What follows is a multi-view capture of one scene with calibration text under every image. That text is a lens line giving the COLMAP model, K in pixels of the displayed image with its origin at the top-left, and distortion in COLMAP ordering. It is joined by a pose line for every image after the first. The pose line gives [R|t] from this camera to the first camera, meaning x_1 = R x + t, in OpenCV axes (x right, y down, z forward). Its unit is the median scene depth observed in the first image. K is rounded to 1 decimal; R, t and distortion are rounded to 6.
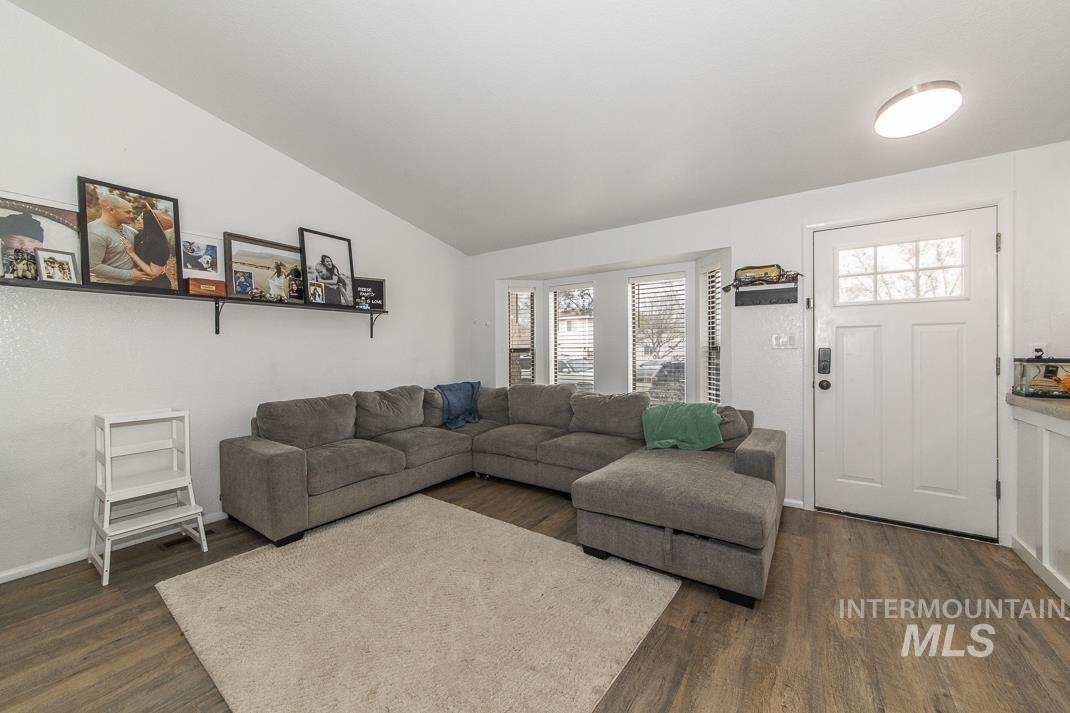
lens RADIAL K [[398.4, 0, 538.7], [0, 398.4, 350.5], [0, 0, 1]] dist [0.001083, 0.000088]
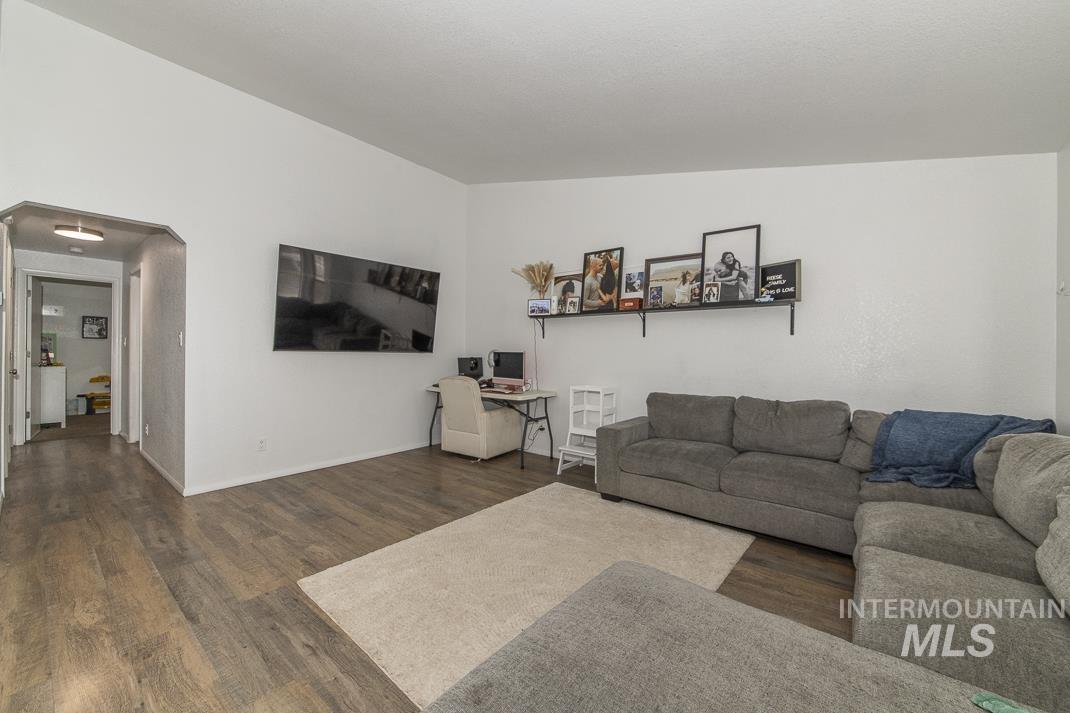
lens RADIAL K [[412.2, 0, 530.2], [0, 412.2, 349.4], [0, 0, 1]] dist [-0.000249, -0.000055]
pose [[-0.069219, 0.001520, -0.997600, 0.601042], [-0.009798, 0.999950, 0.002204, 0.001220], [0.997553, 0.009927, -0.069200, 0.713519]]
